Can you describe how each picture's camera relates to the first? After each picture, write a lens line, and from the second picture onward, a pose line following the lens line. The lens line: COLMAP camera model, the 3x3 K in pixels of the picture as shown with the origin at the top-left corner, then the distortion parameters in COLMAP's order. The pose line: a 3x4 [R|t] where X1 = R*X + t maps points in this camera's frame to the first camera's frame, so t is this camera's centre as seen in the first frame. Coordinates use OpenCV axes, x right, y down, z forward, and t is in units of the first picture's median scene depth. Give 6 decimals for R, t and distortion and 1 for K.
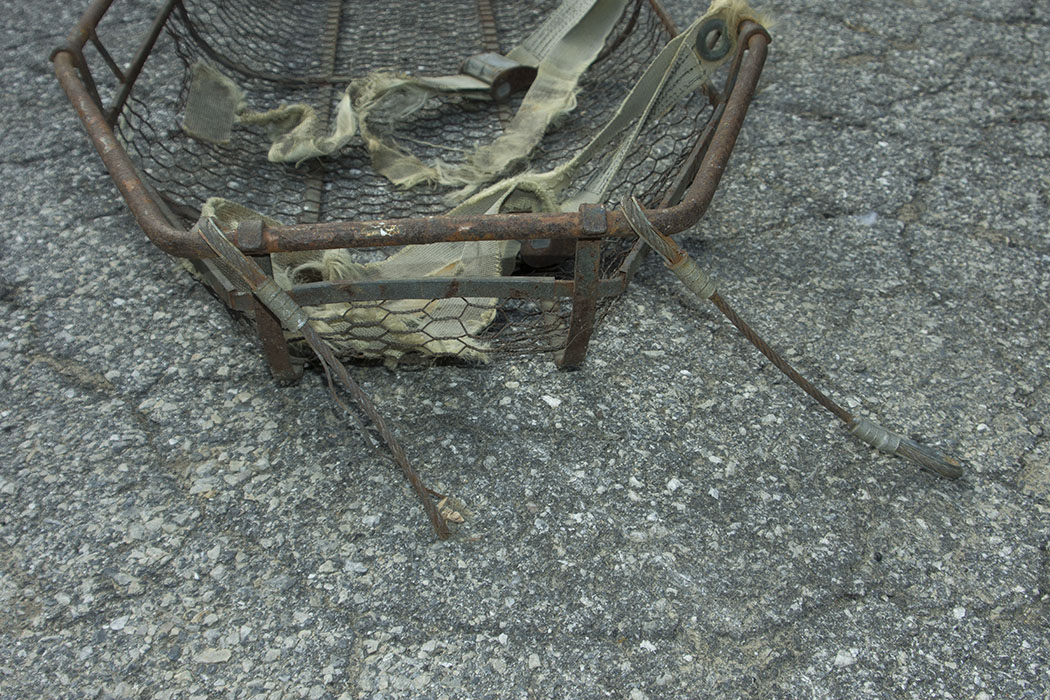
lens RADIAL K [[1284.9, 0, 525.0], [0, 1284.9, 350.0], [0, 0, 1]] dist [-0.173732, 0.115748]
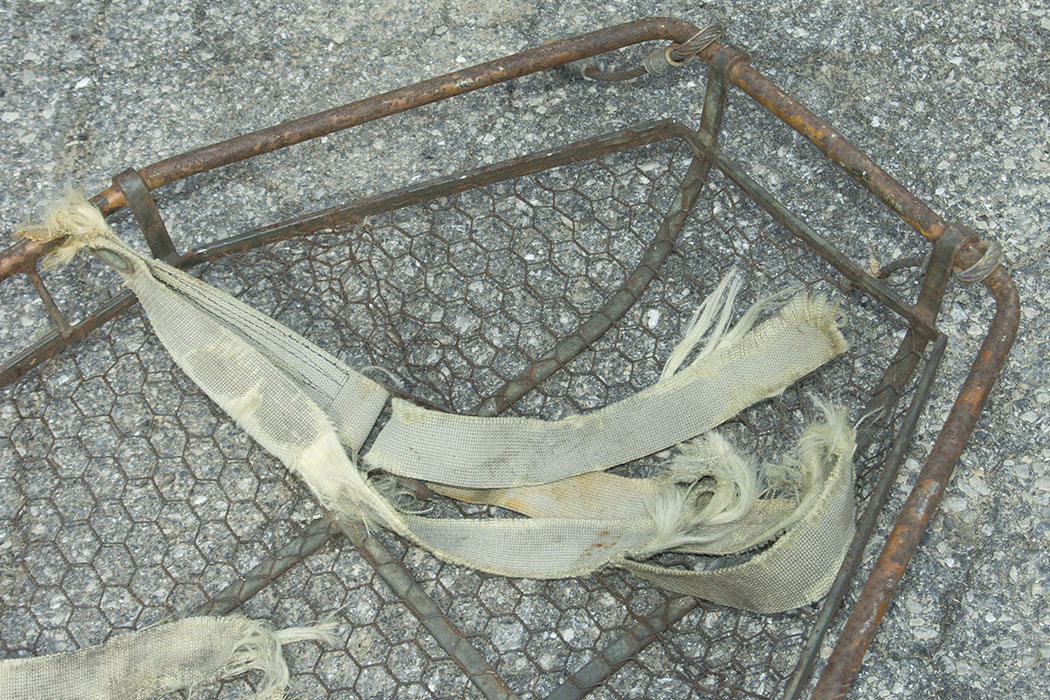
lens RADIAL K [[1803.5, 0, 525.0], [0, 1803.5, 350.0], [0, 0, 1]] dist [-0.015873, 0.114029]
pose [[-0.551985, -0.641484, 0.532739, -0.721558], [0.511009, 0.244627, 0.824031, -1.219408], [-0.658925, 0.727088, 0.192774, 0.868369]]
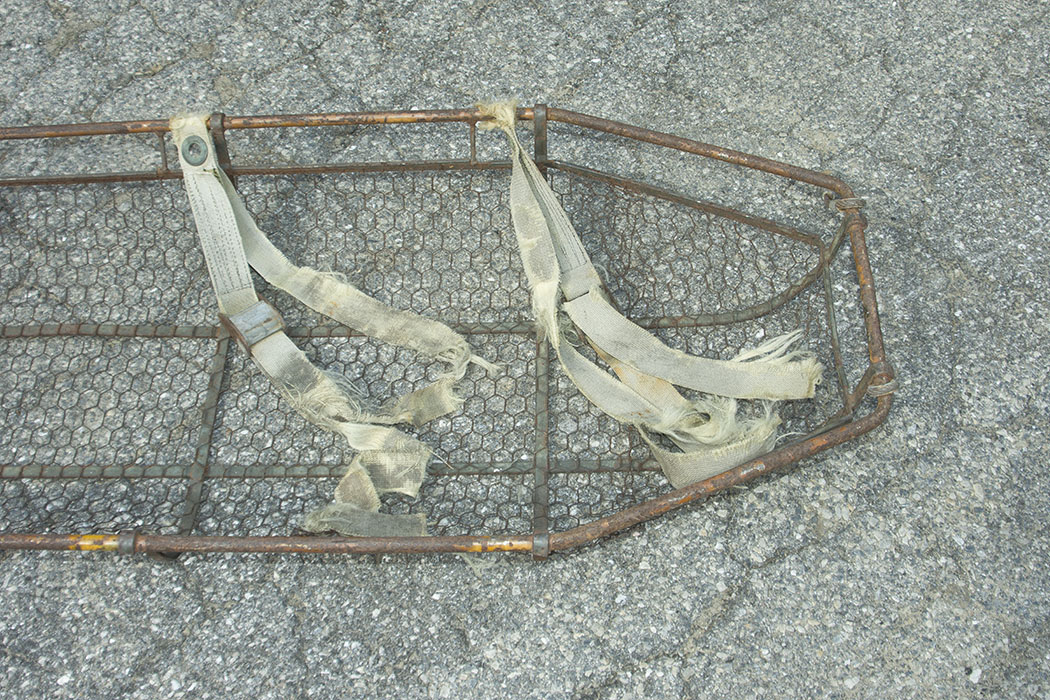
lens RADIAL K [[1284.9, 0, 525.0], [0, 1284.9, 350.0], [0, 0, 1]] dist [-0.173732, 0.115748]
pose [[0.092219, -0.806338, 0.584222, -1.064613], [0.549792, 0.530411, 0.645285, -1.272888], [-0.830195, 0.261693, 0.492232, 0.468408]]
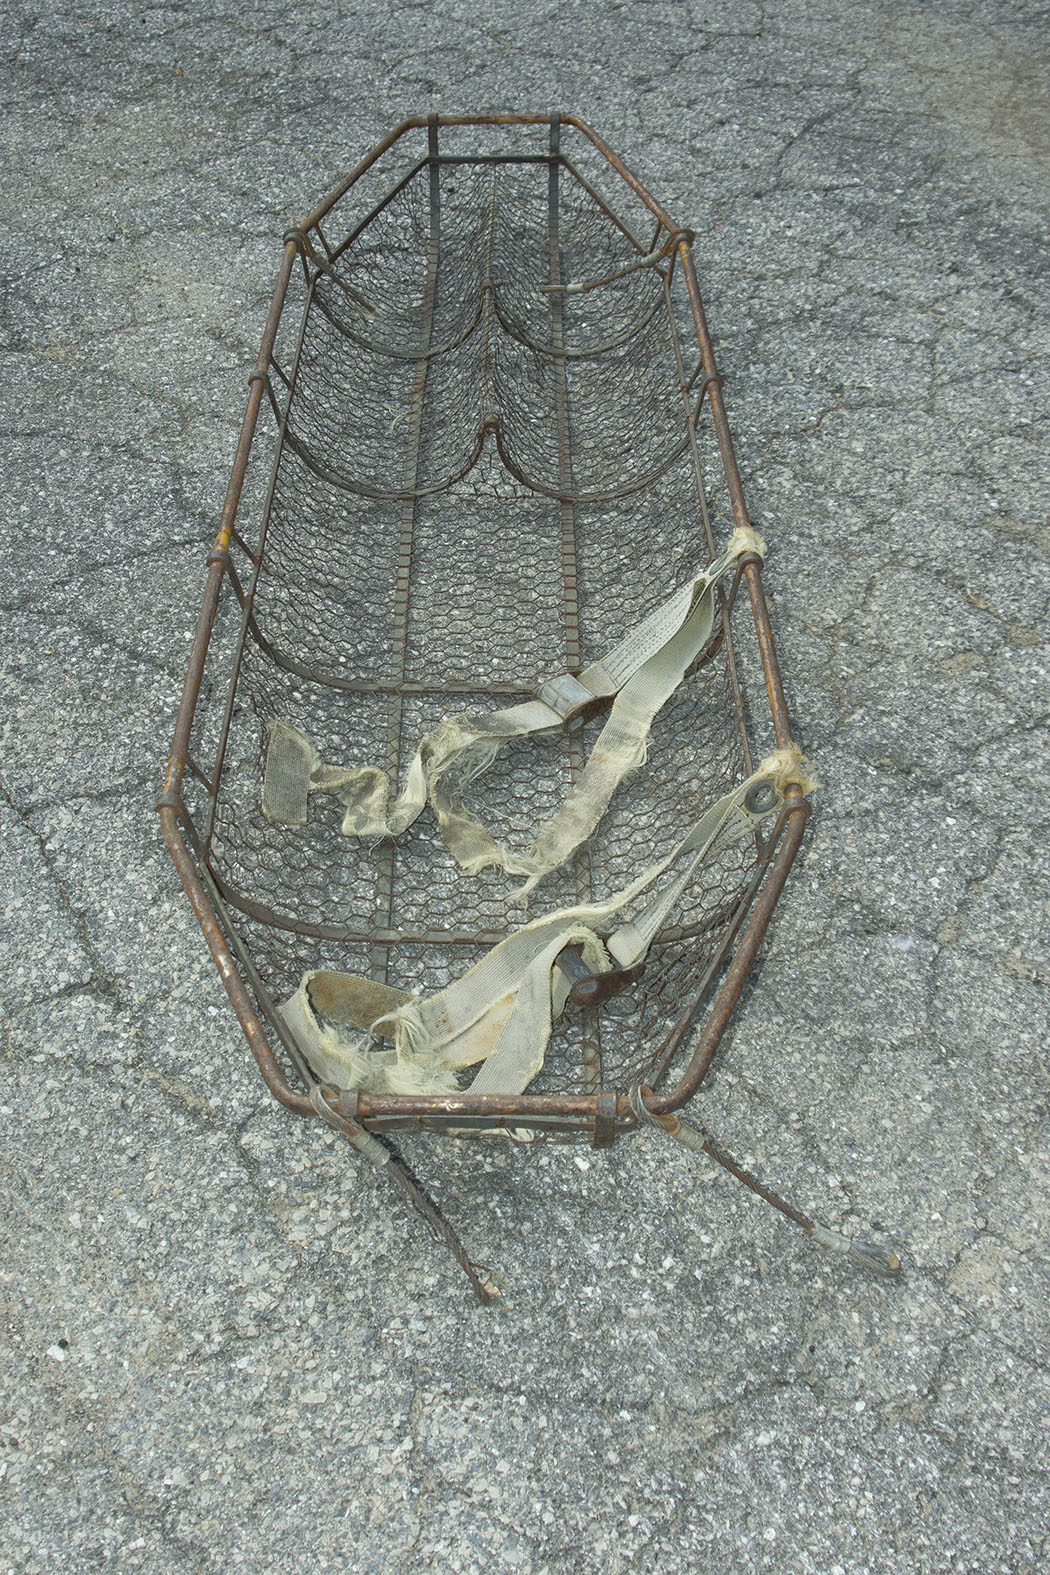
lens RADIAL K [[1927.4, 0, 528.3], [0, 1927.4, 812.6], [0, 0, 1]] dist [-0.173732, 0.115748]
pose [[0.996545, 0.057964, -0.059485, 0.062537], [-0.046766, 0.983481, 0.174868, -0.638628], [0.068638, -0.171482, 0.982793, -0.770249]]
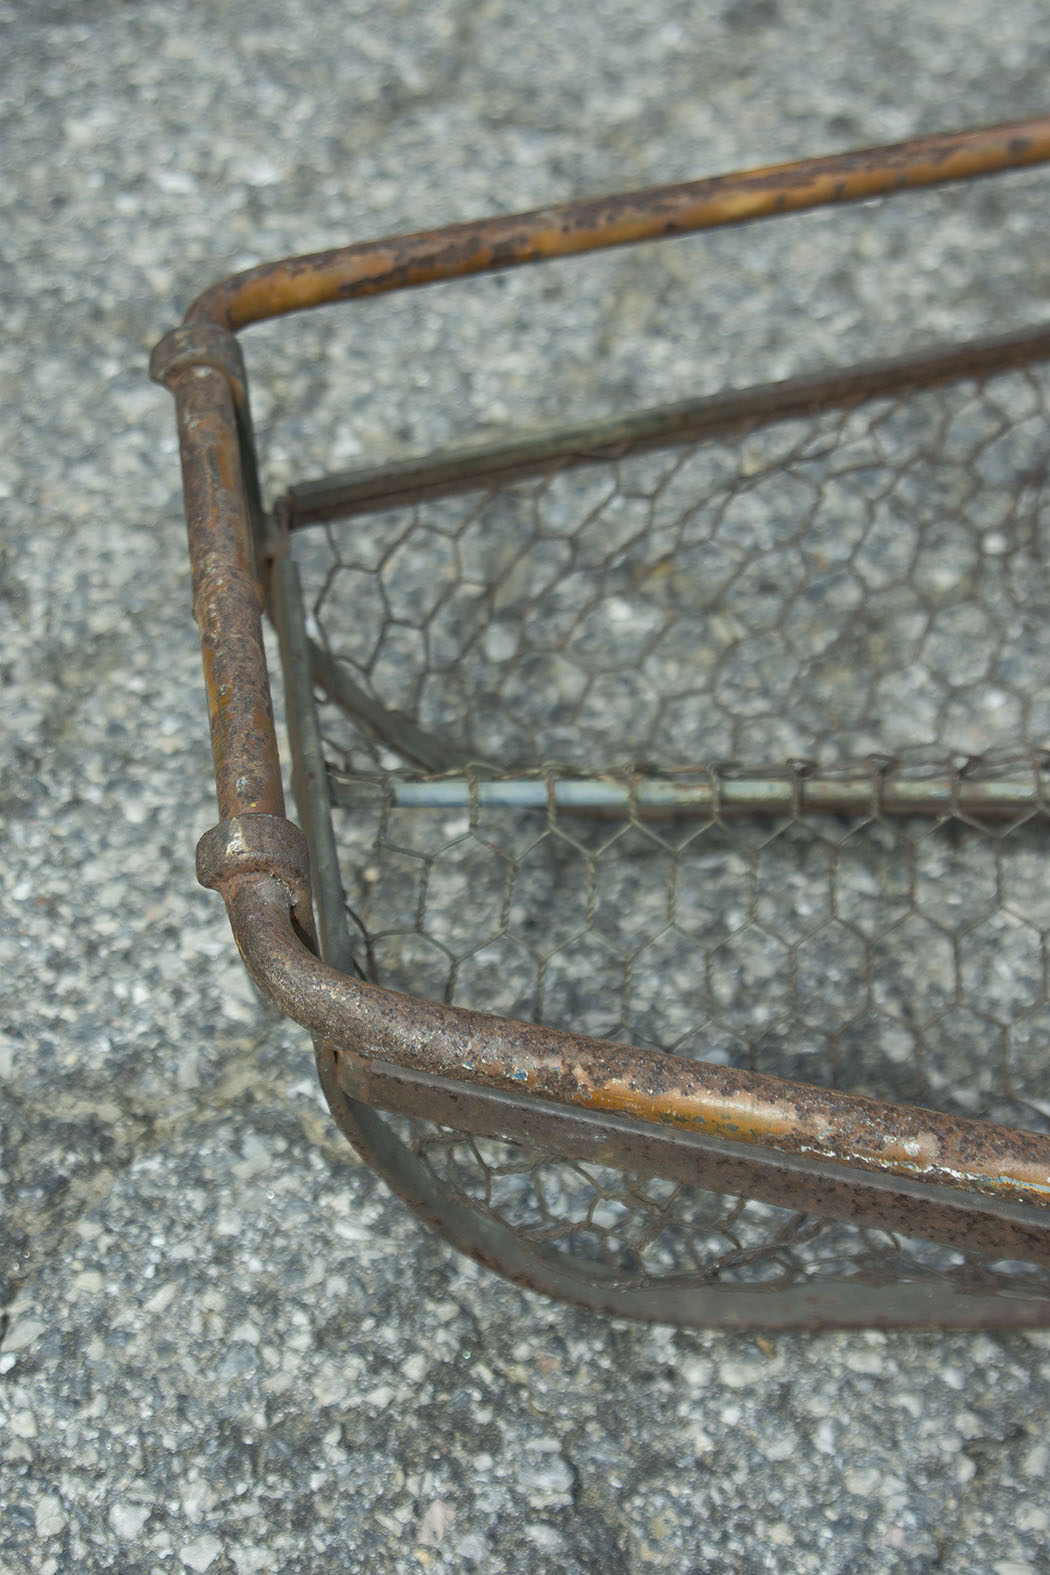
lens RADIAL K [[3141.0, 0, 525.0], [0, 3141.0, 787.5], [0, 0, 1]] dist [0.047811, 0.205796]
pose [[-0.021976, -0.683922, 0.729224, -0.964413], [0.472784, 0.635578, 0.610341, -1.742017], [-0.880904, 0.358178, 0.309380, 2.427627]]
